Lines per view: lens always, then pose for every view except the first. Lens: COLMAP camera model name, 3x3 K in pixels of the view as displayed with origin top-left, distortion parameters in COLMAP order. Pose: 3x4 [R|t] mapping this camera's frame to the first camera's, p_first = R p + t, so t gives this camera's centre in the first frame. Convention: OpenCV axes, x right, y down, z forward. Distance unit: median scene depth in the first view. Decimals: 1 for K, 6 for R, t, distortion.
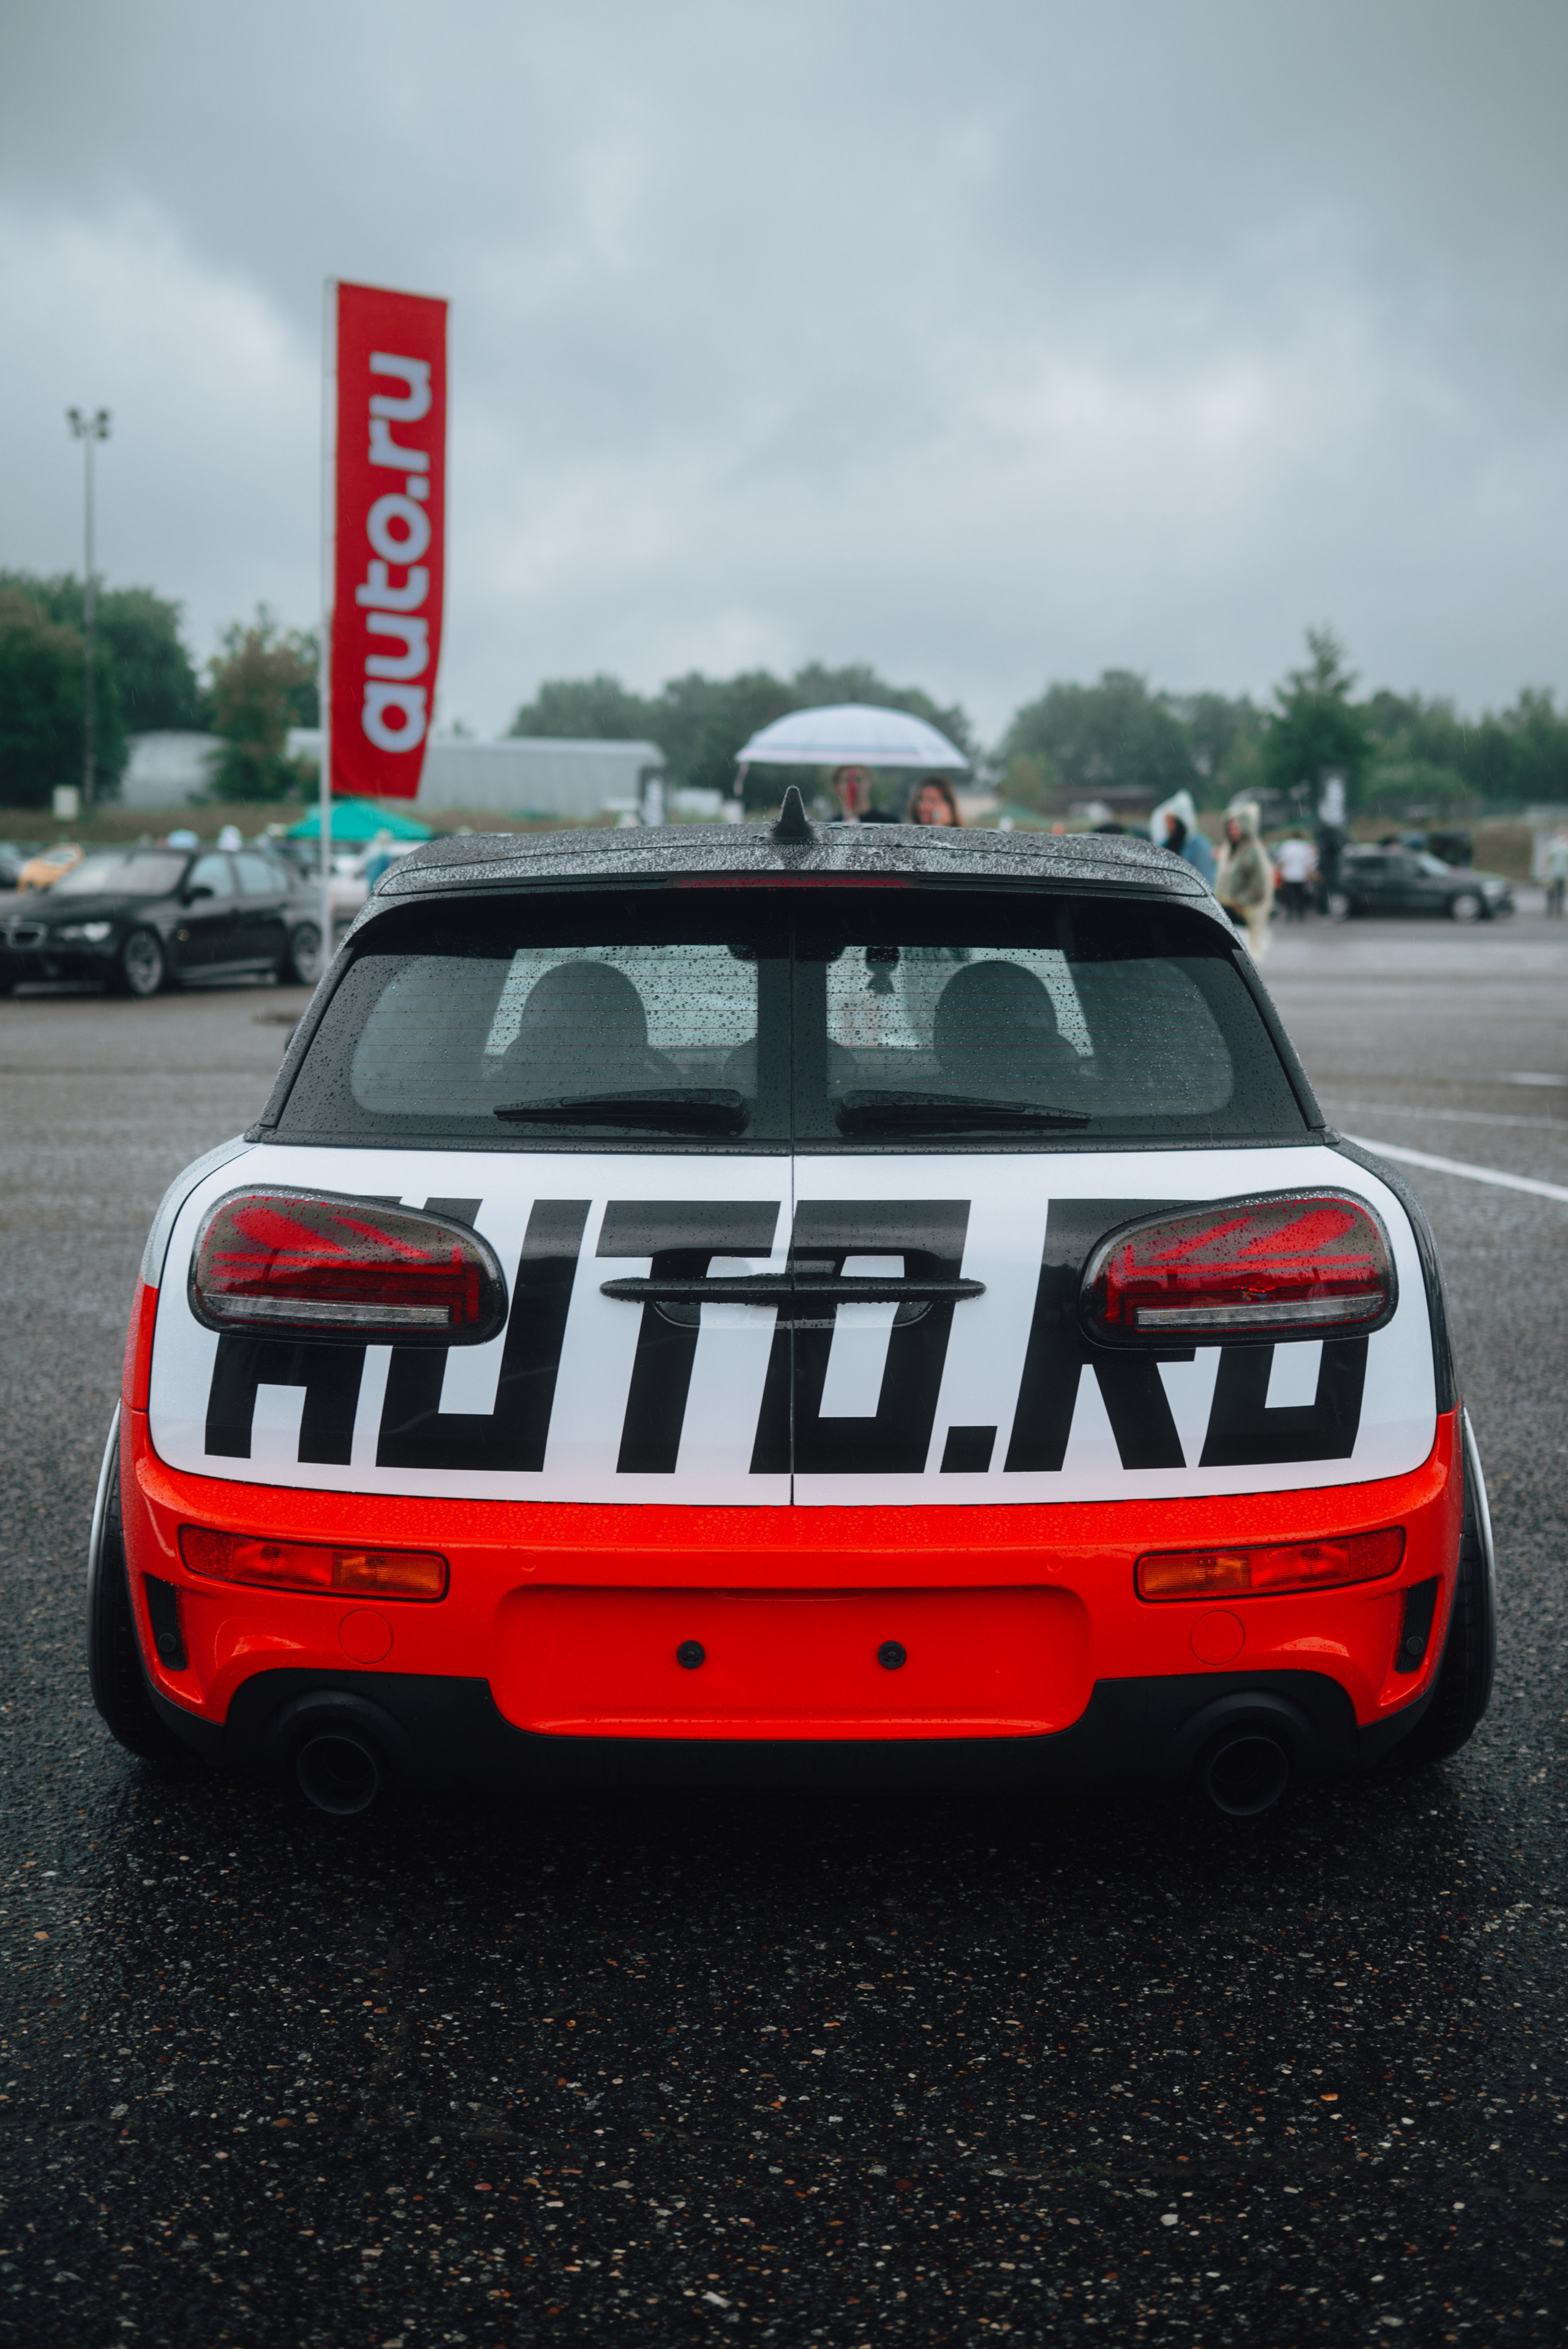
lens RADIAL K [[2828.7, 0, 784.0], [0, 2828.7, 1174.5], [0, 0, 1]] dist [-0.007321, 0.064645]
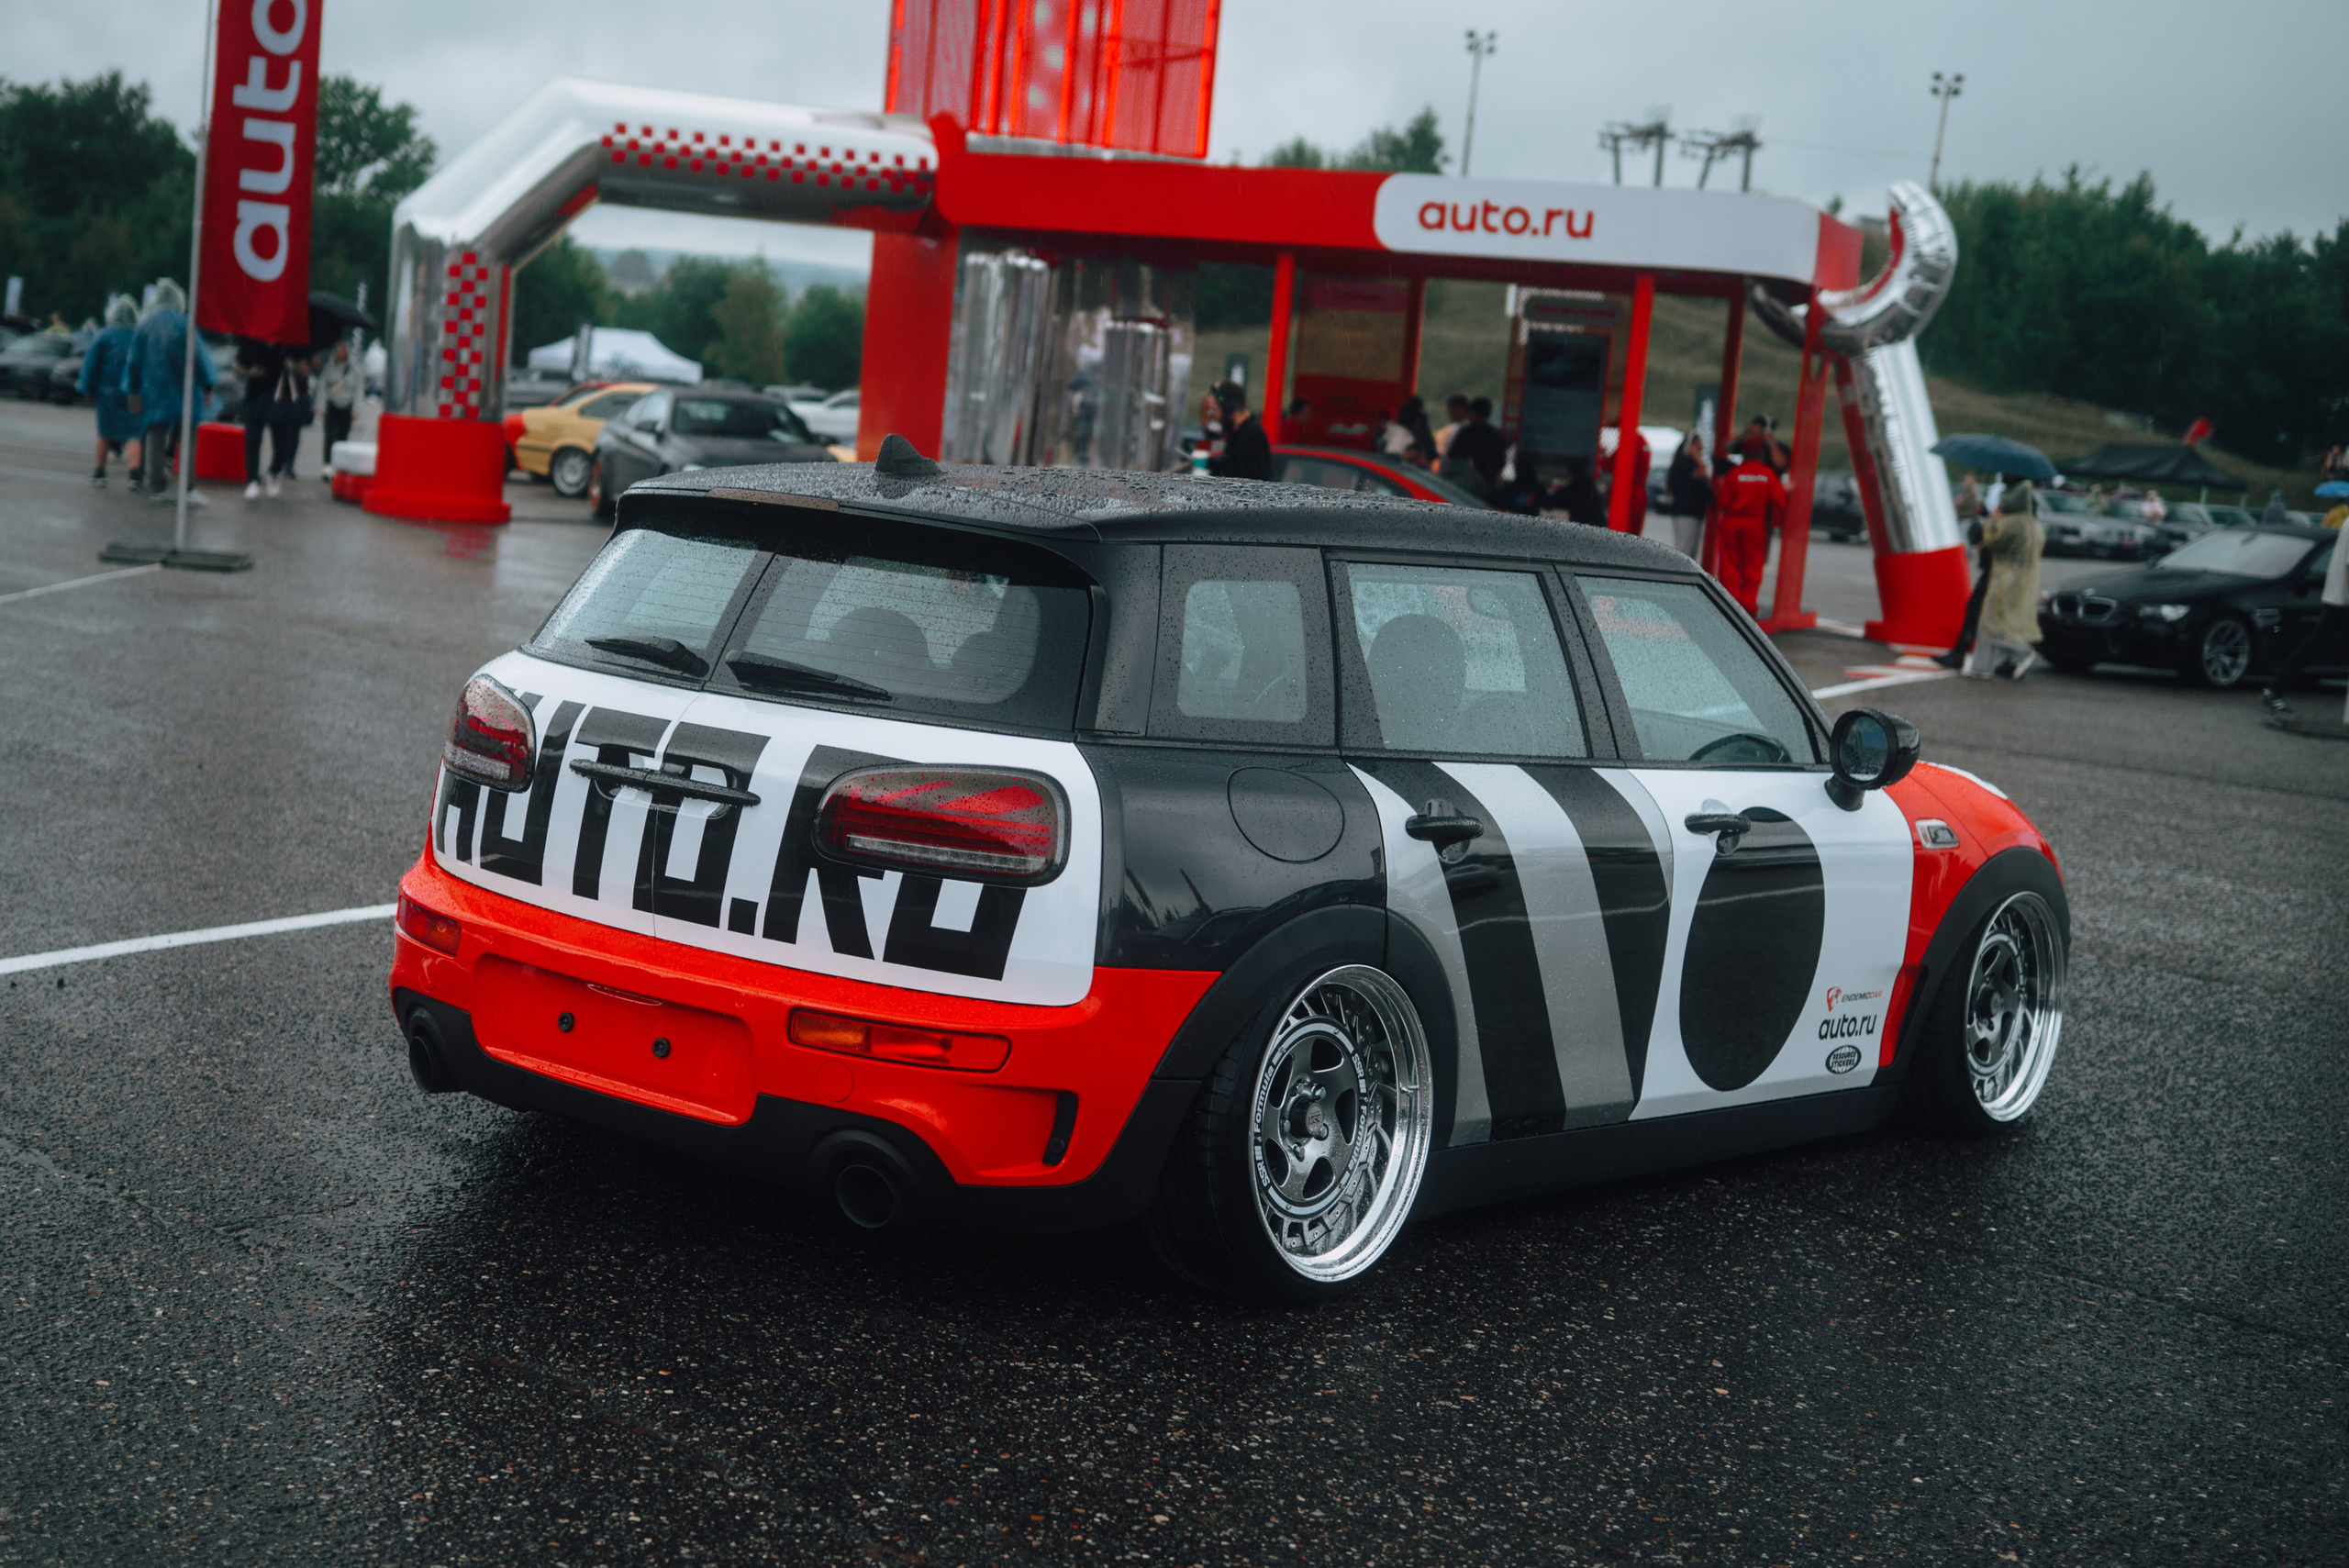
lens RADIAL K [[3181.7, 0, 1049.4], [0, 3181.7, 837.6], [0, 0, 1]] dist [-0.006289, 0.047314]
pose [[0.759215, 0.143987, -0.634713, 1.122526], [-0.151449, 0.987535, 0.042870, -0.028690], [0.632974, 0.063579, 0.771558, -0.098282]]
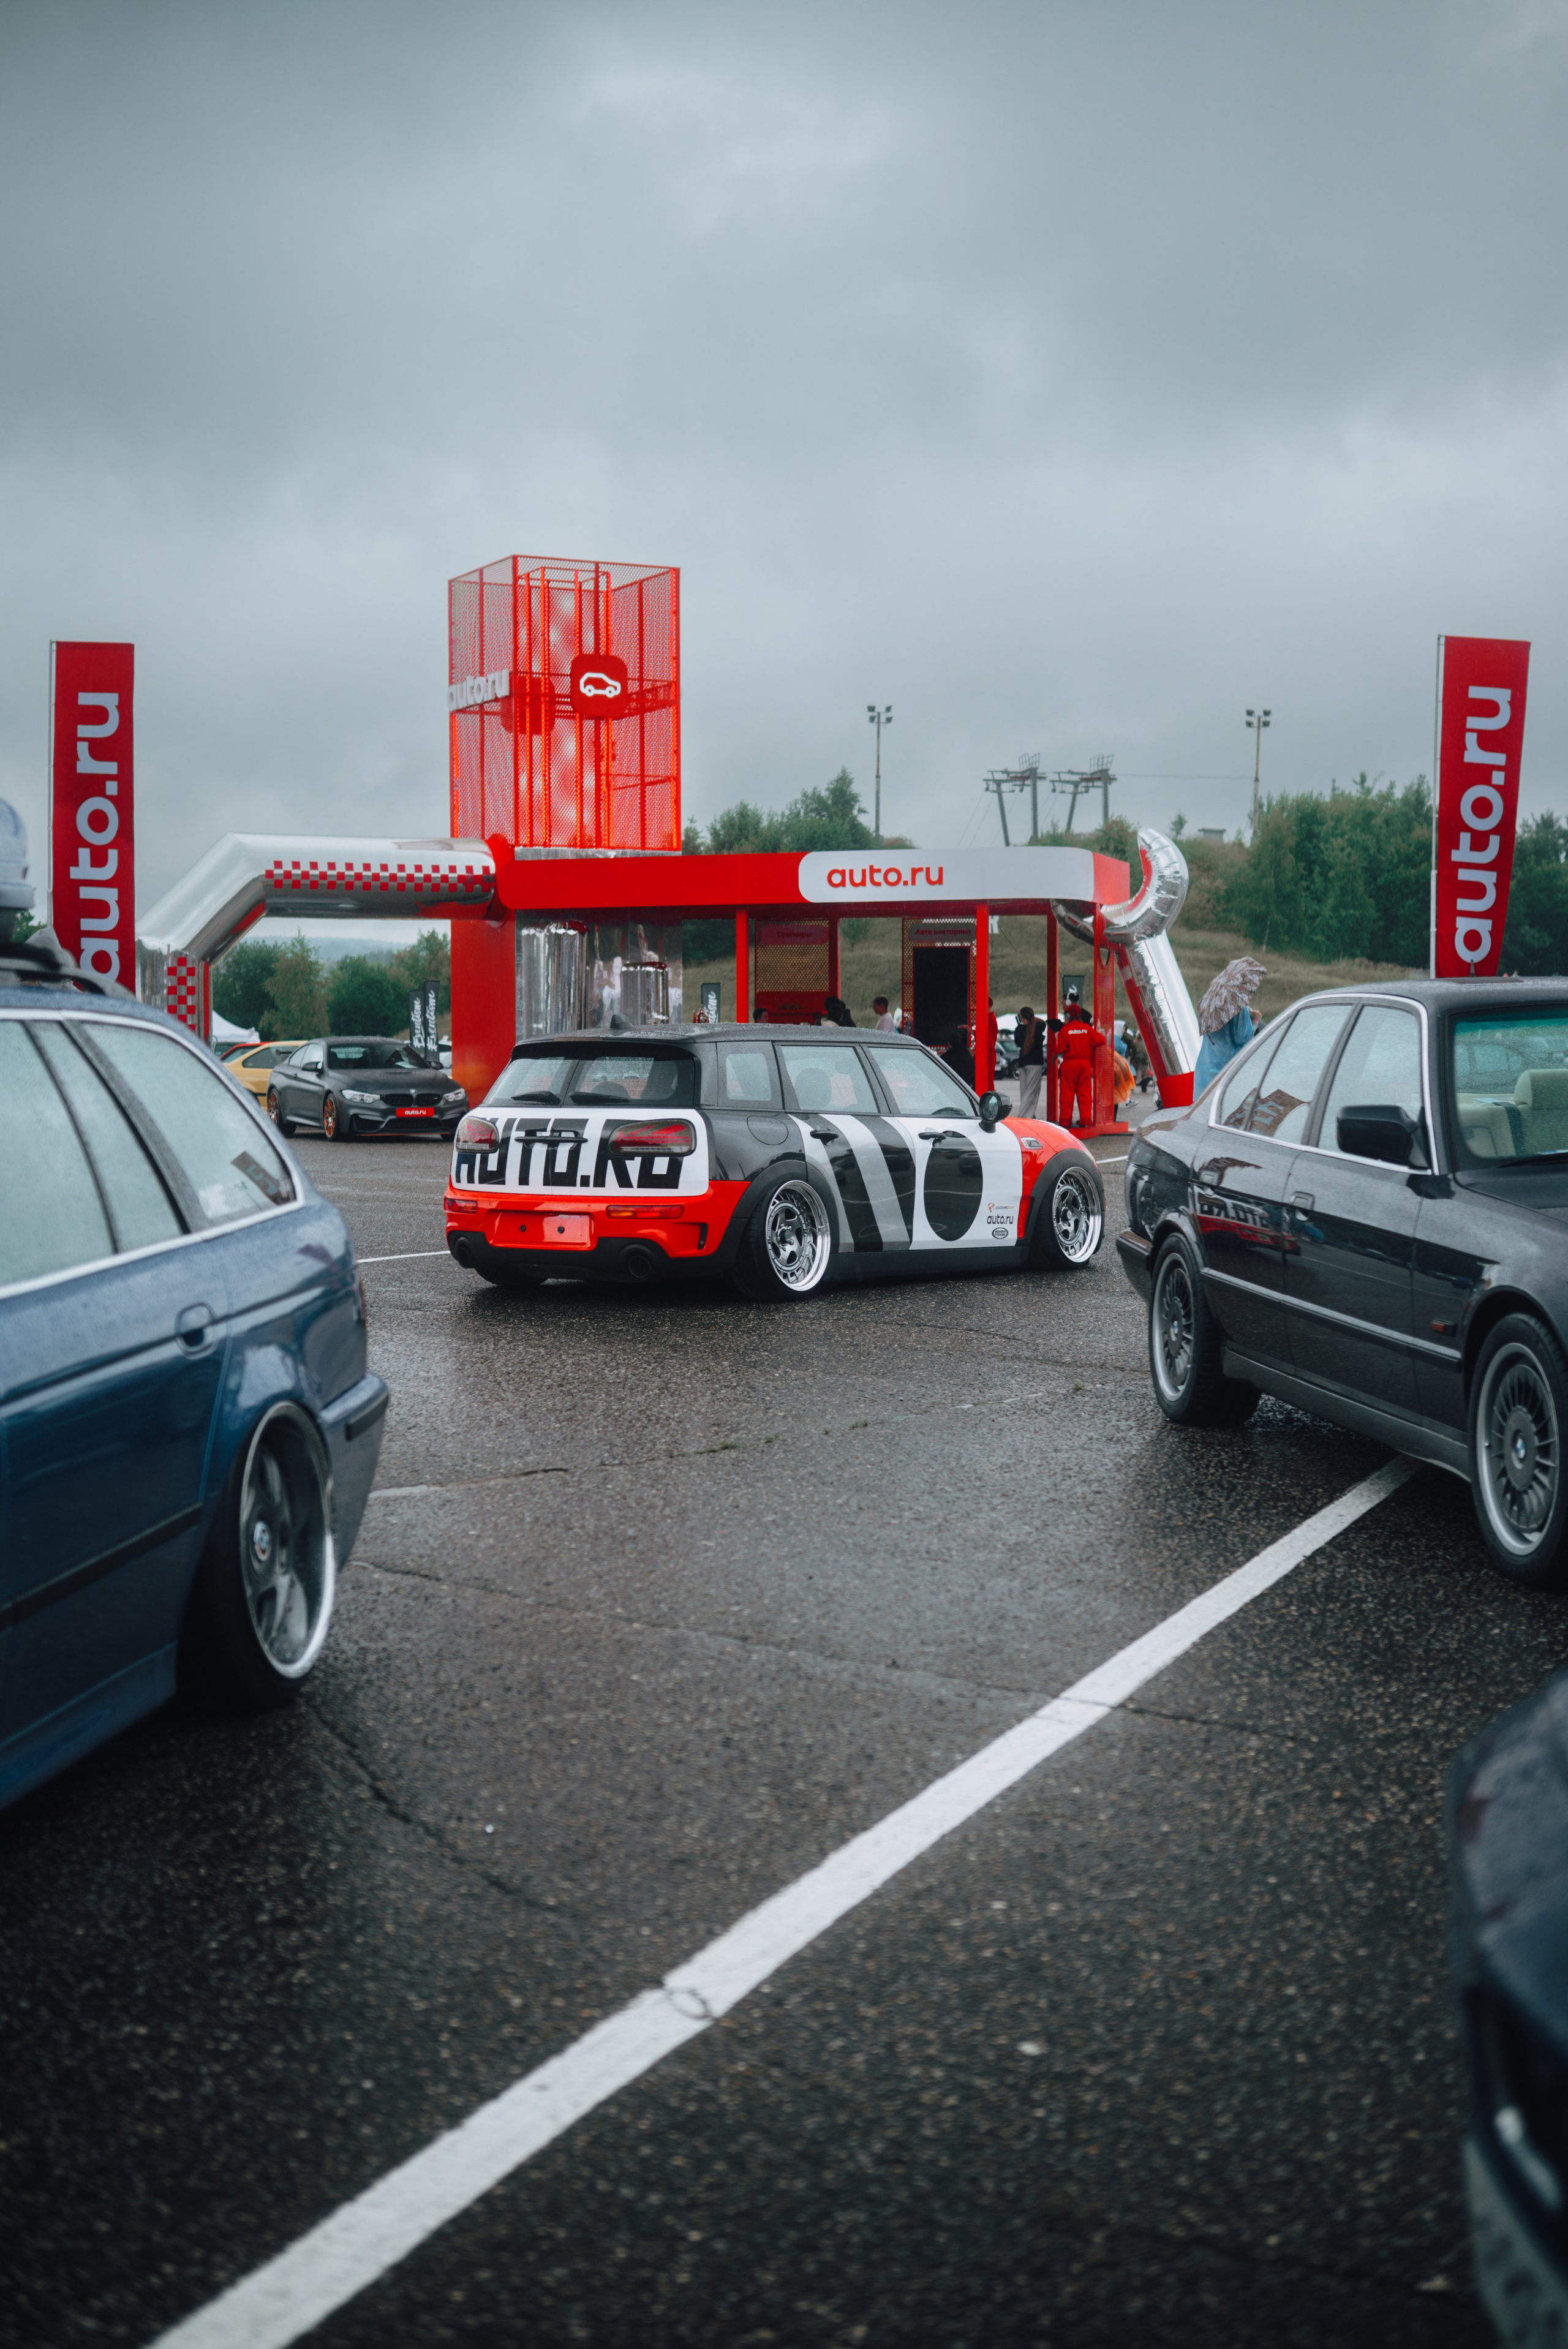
lens RADIAL K [[2752.0, 0, 827.8], [0, 2752.0, 1176.4], [0, 0, 1]] dist [-0.003220, 0.016511]
pose [[0.823011, 0.018028, -0.567739, 2.480238], [-0.054855, 0.997347, -0.047849, 0.250495], [0.565371, 0.070524, 0.821817, -1.941868]]
